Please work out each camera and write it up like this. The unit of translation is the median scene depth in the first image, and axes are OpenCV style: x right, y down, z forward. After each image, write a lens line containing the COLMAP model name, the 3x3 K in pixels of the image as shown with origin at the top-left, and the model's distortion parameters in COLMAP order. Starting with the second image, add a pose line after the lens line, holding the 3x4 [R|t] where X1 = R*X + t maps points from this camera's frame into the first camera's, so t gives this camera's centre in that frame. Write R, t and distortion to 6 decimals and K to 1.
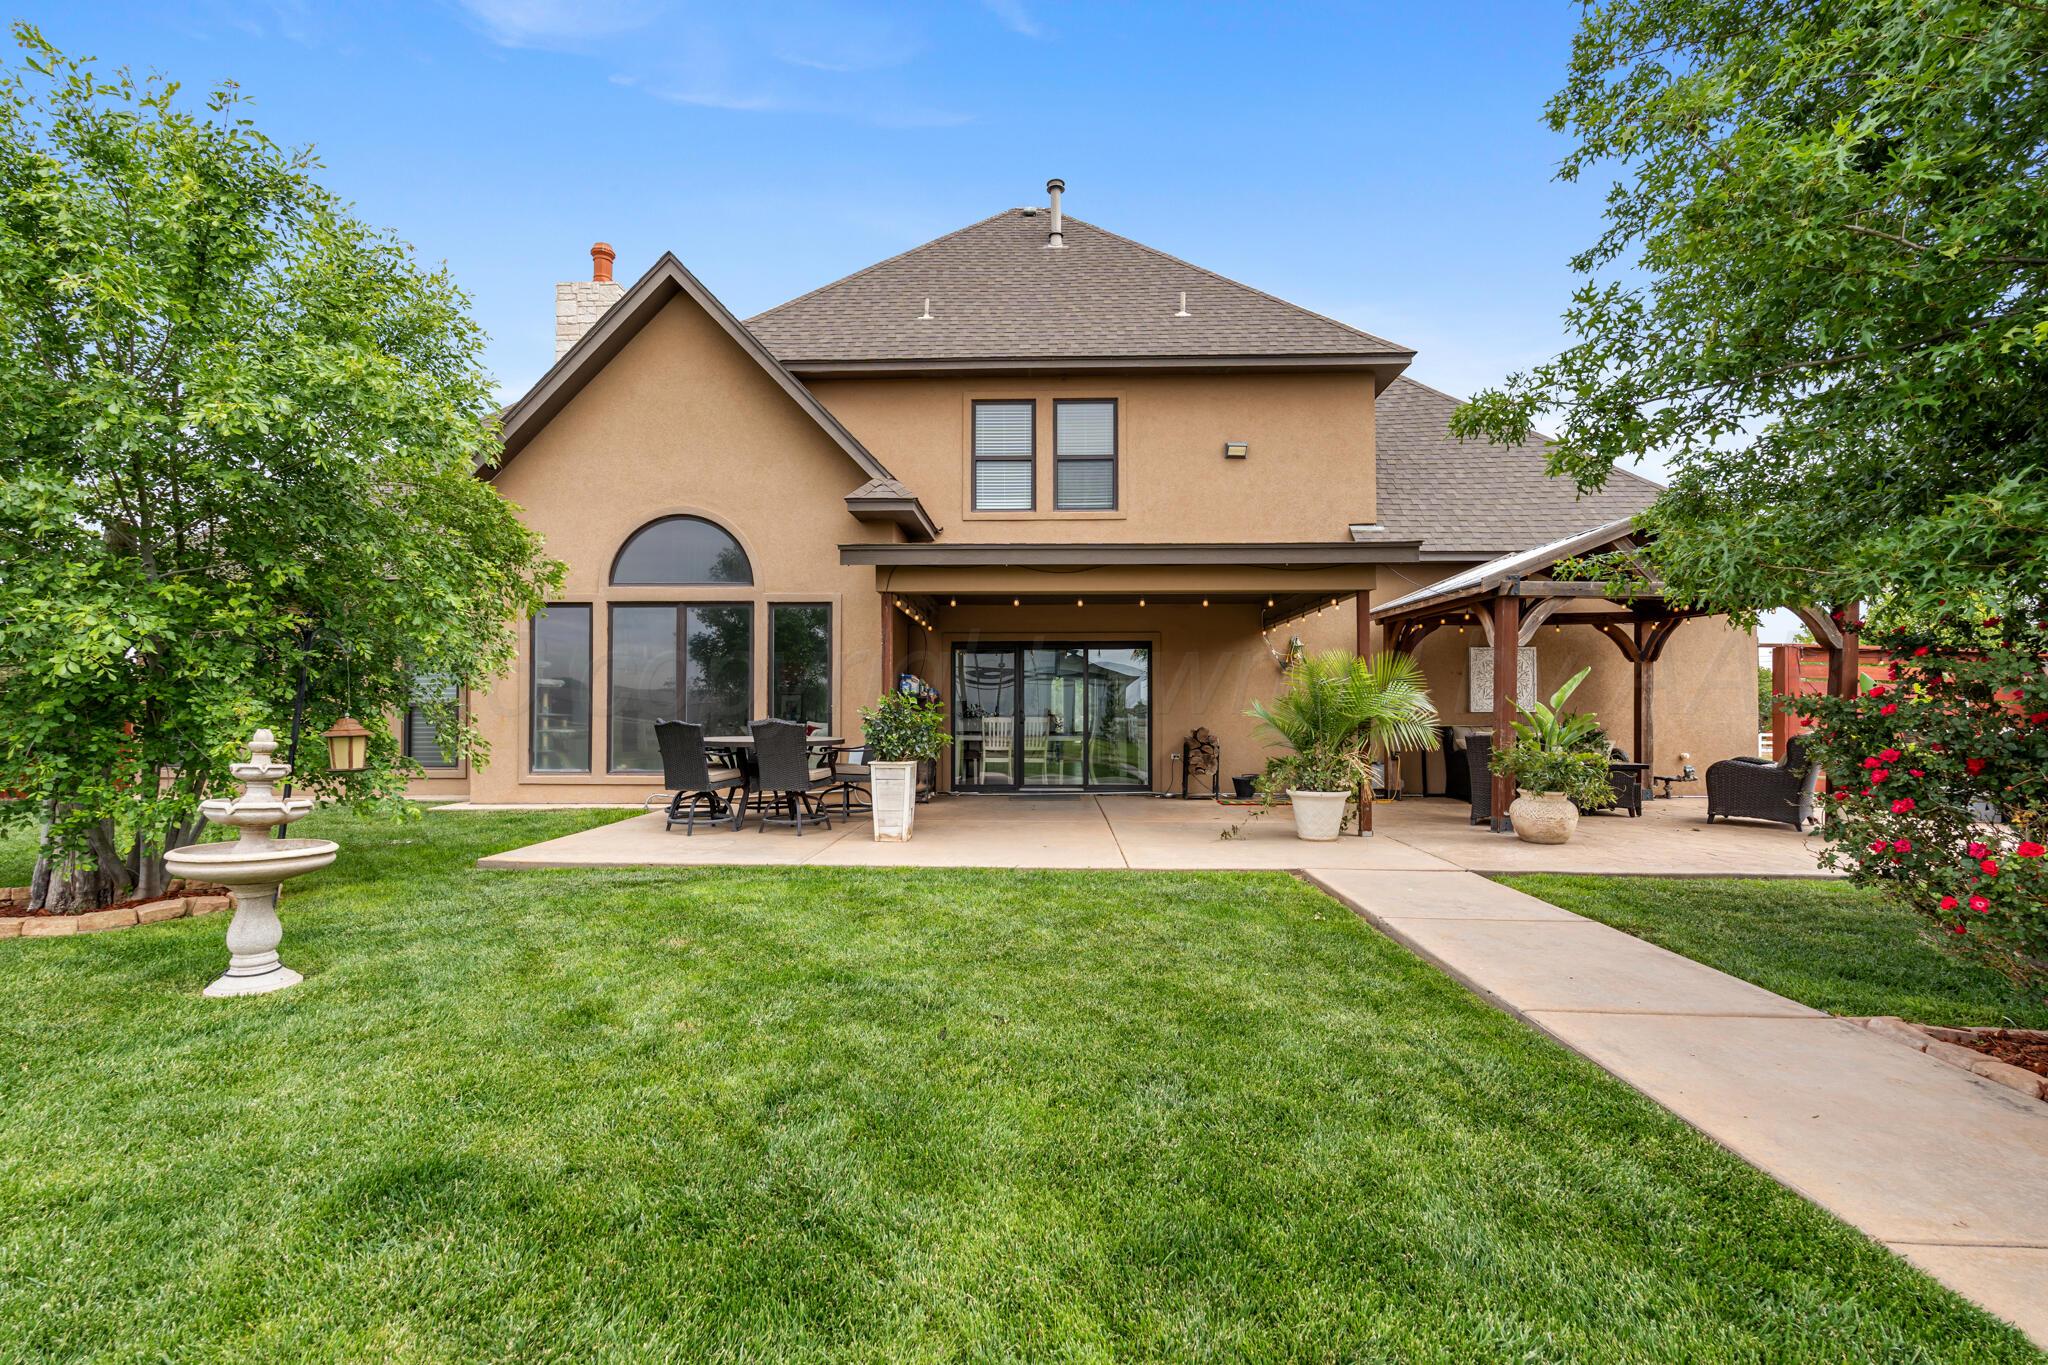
lens RADIAL K [[904.5, 0, 1029.7], [0, 904.5, 699.9], [0, 0, 1]] dist [0.000407, -0.004411]
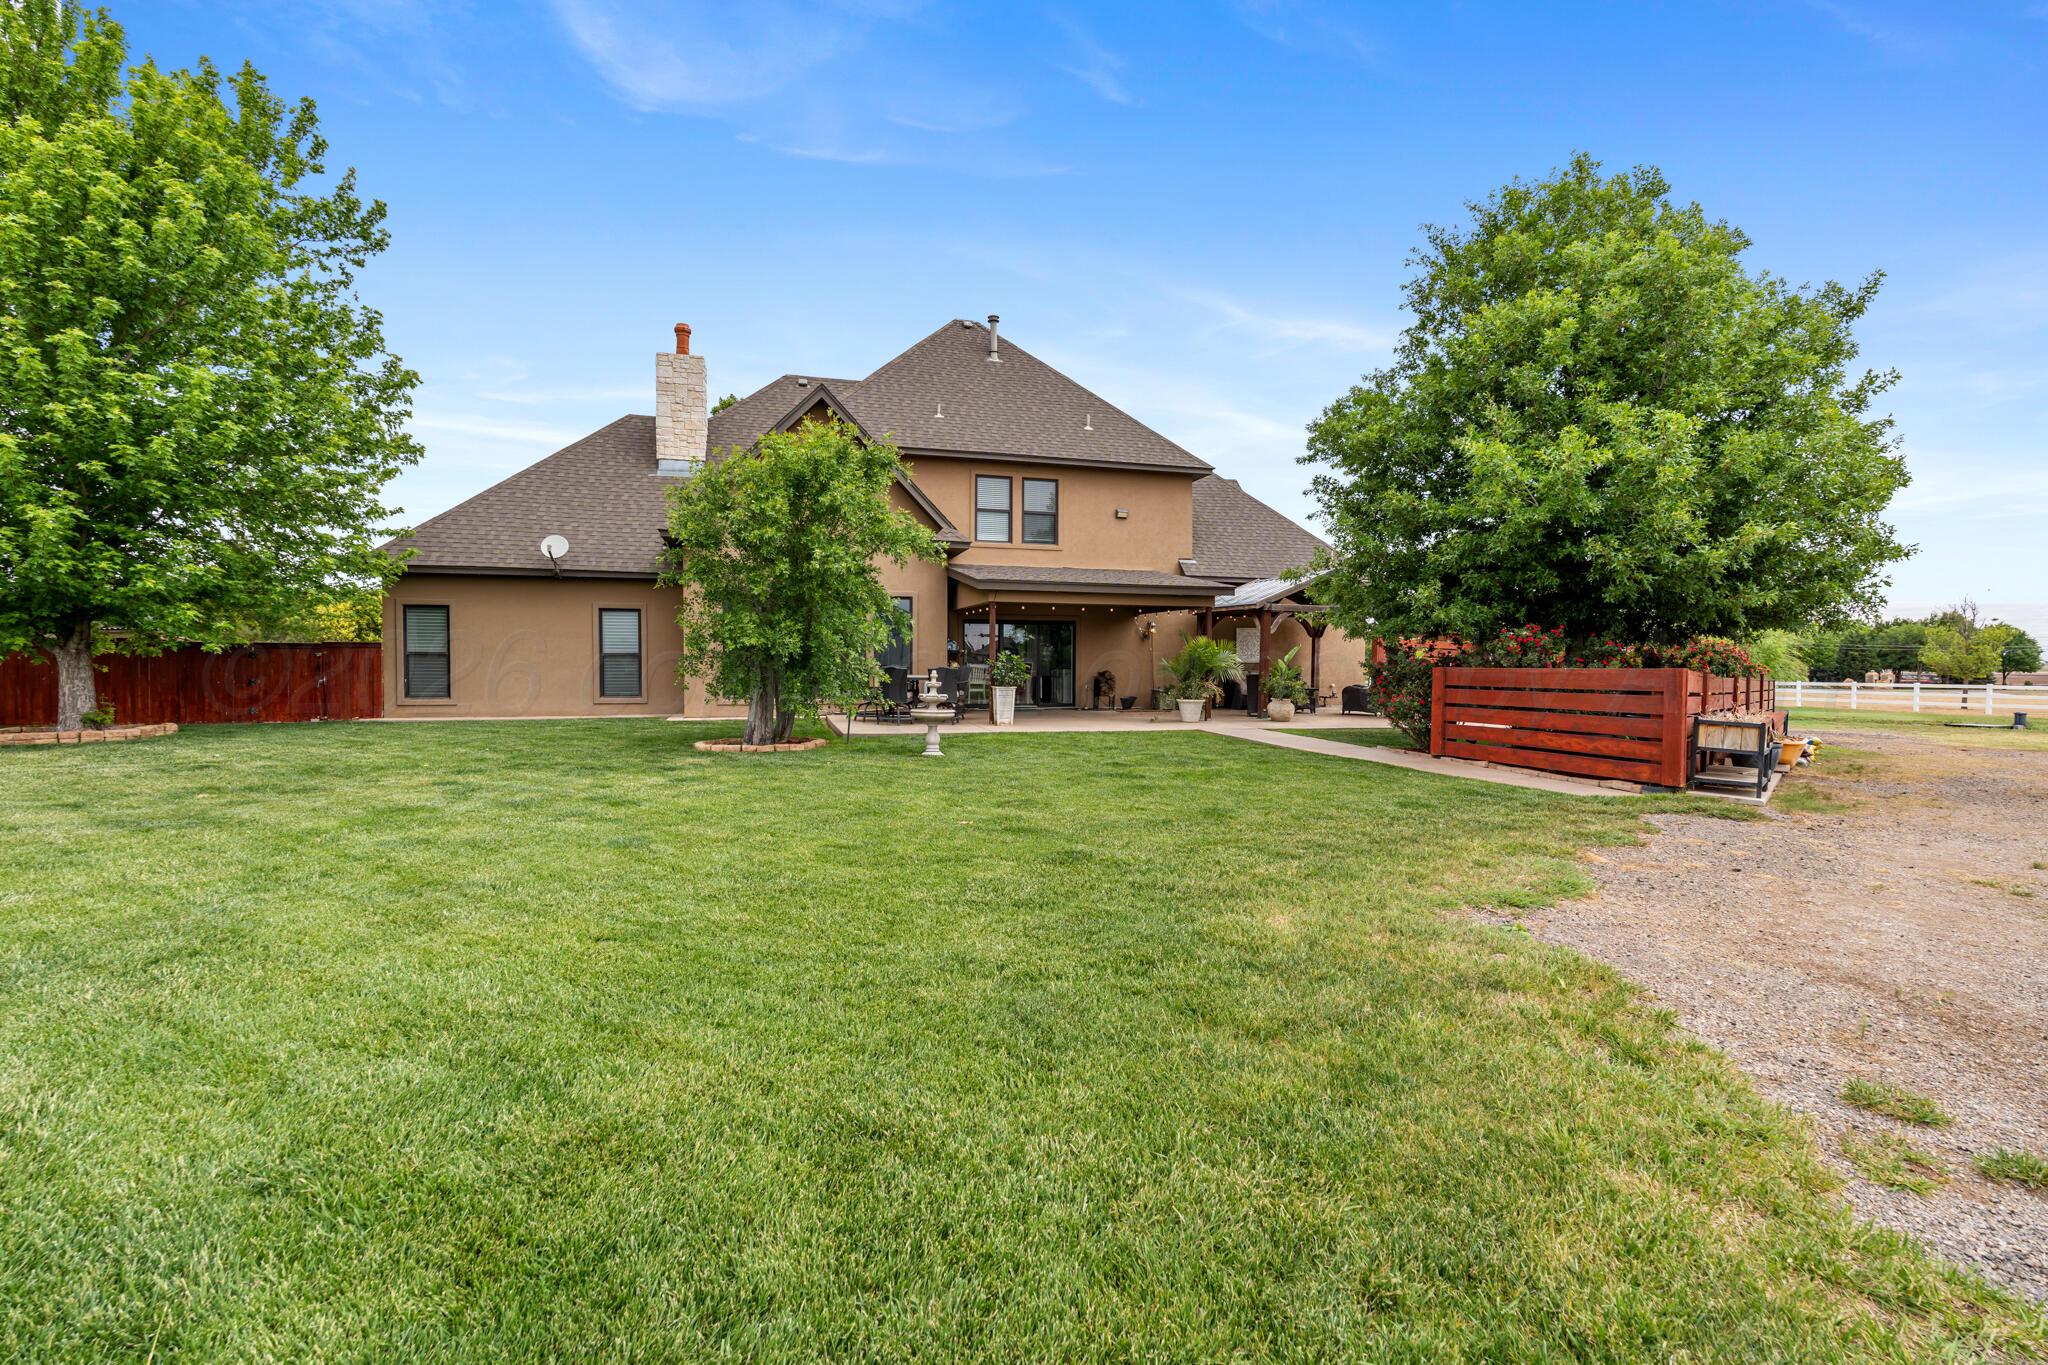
lens RADIAL K [[904.5, 0, 1019.0], [0, 904.5, 685.9], [0, 0, 1]] dist [0.000407, -0.004411]
pose [[0.955252, -0.001811, 0.295788, -0.516392], [-0.012330, 0.998868, 0.045934, -0.019623], [-0.295536, -0.047526, 0.954149, -0.685208]]
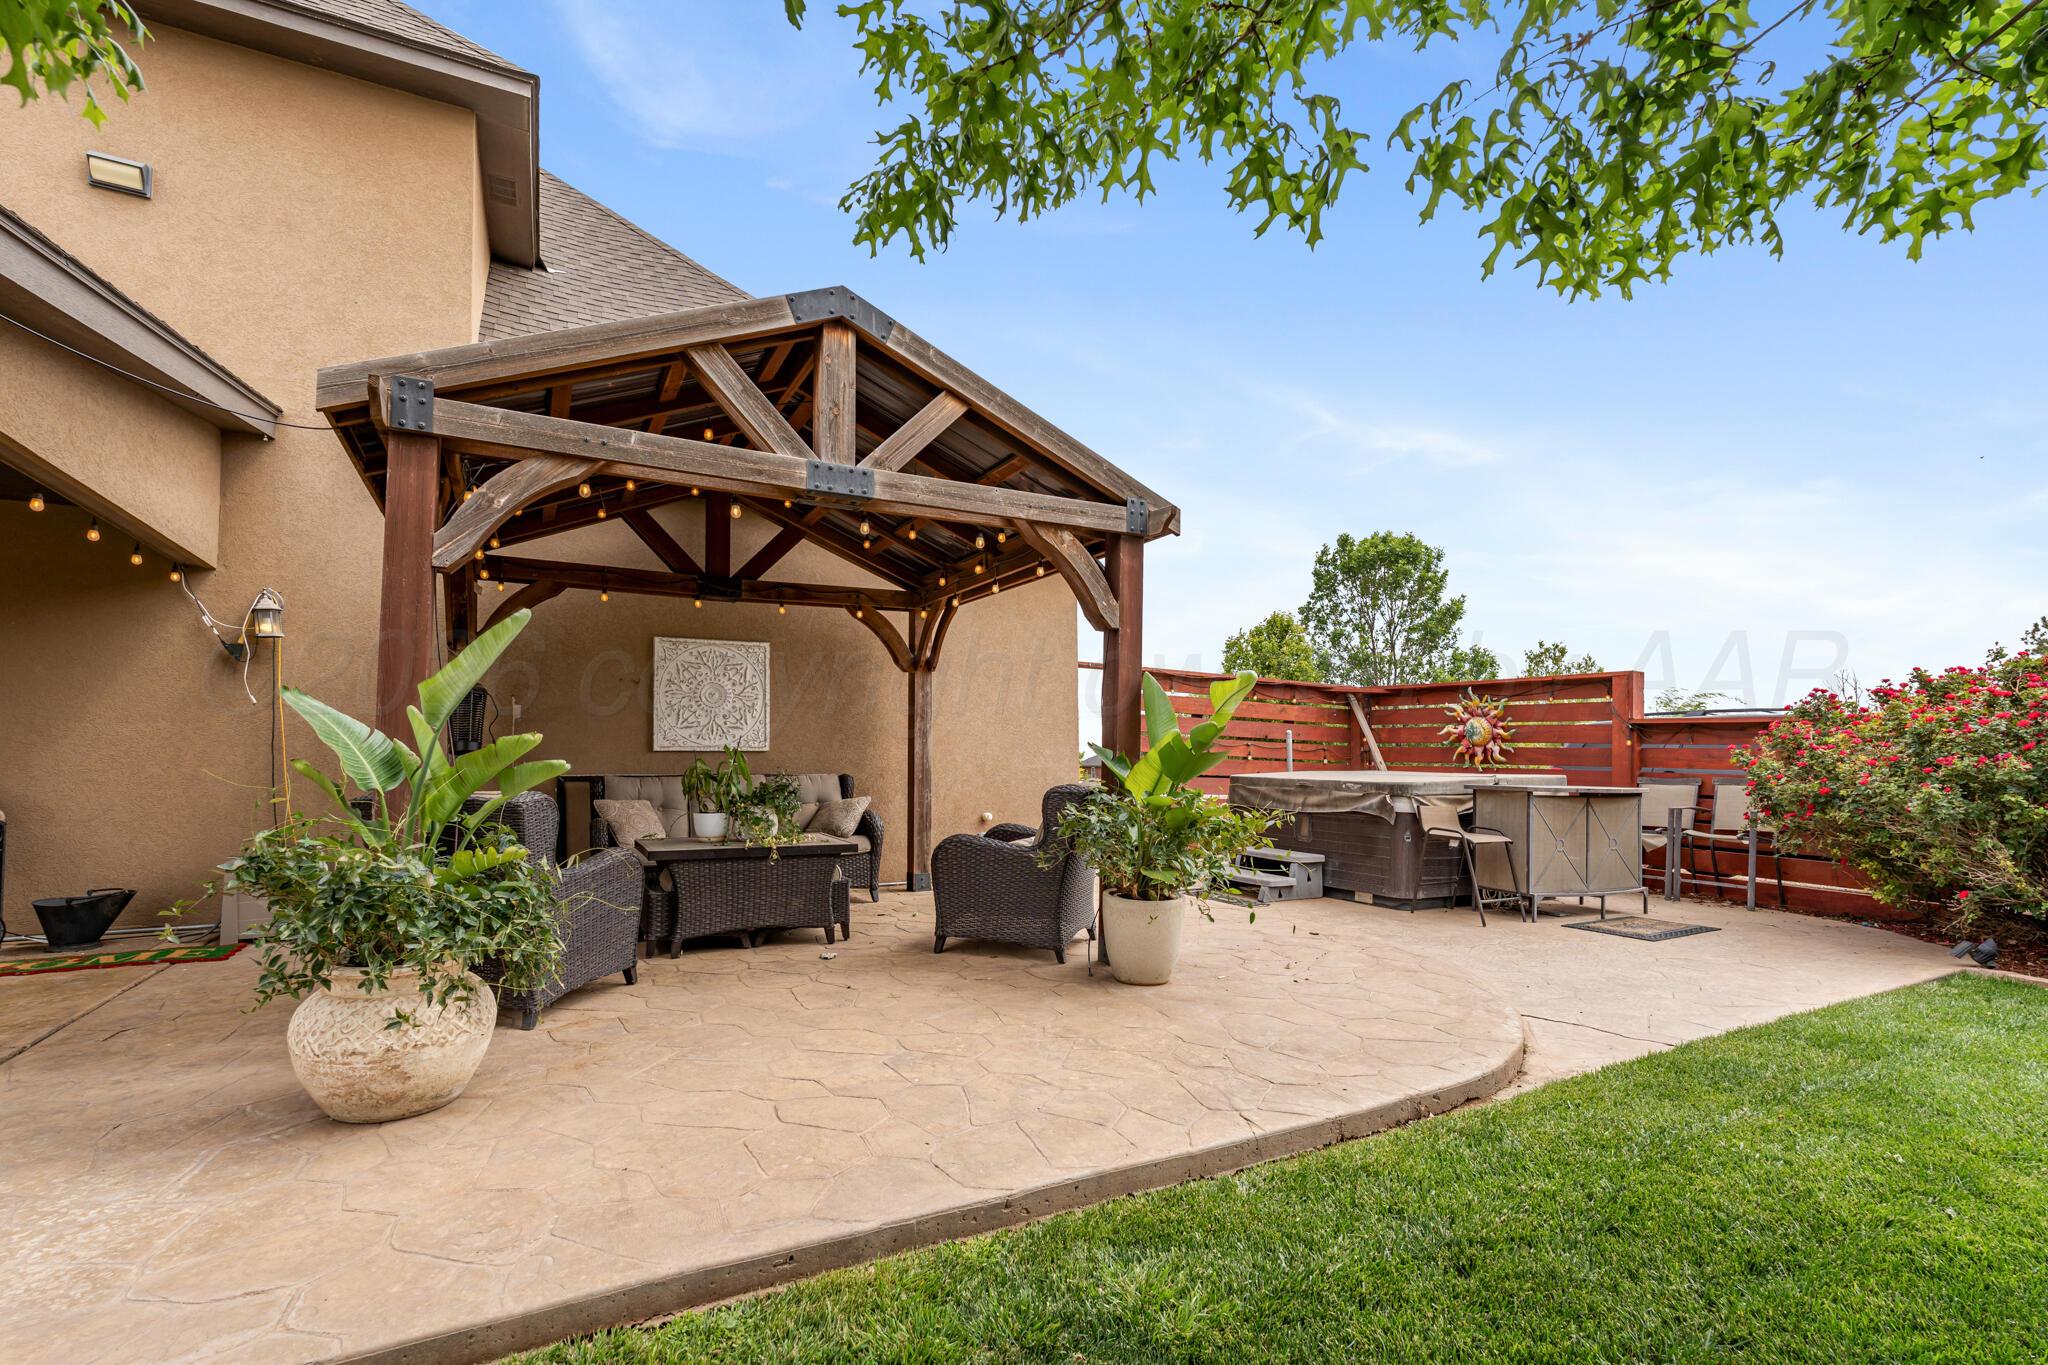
lens RADIAL K [[904.5, 0, 1030.1], [0, 904.5, 735.6], [0, 0, 1]] dist [0.000407, -0.004411]
pose [[0.866913, 0.012177, 0.498310, 0.431406], [-0.003806, 0.999834, -0.017812, 0.013818], [-0.498444, 0.013545, 0.866816, 0.409235]]
